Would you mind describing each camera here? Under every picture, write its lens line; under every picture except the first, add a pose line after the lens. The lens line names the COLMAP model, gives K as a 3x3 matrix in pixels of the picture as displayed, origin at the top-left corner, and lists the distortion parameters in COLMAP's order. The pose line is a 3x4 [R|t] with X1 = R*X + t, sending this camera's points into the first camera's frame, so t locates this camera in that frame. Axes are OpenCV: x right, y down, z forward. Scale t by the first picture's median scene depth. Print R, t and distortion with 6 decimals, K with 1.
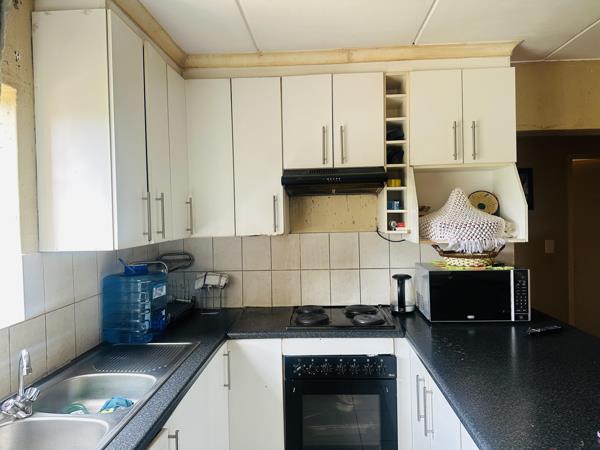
lens RADIAL K [[384.3, 0, 300.0], [0, 384.3, 225.0], [0, 0, 1]] dist [0.053207, 0.000162]
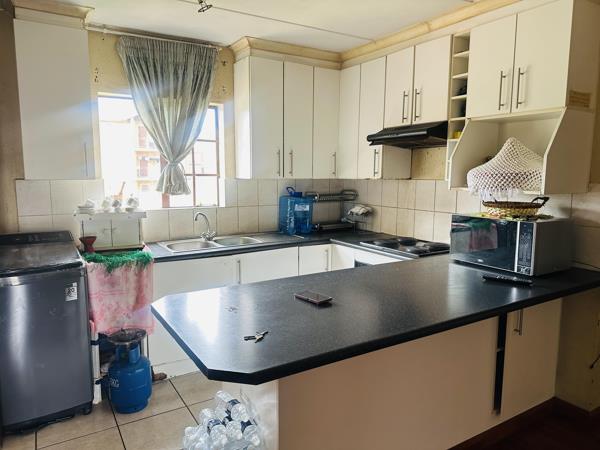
lens RADIAL K [[421.7, 0, 300.0], [0, 421.7, 225.0], [0, 0, 1]] dist [0.007211, 0.000893]
pose [[0.568095, 0.128809, -0.812820, 1.011384], [-0.032693, 0.990428, 0.134105, -0.002530], [0.822313, -0.049610, 0.566868, -0.063739]]
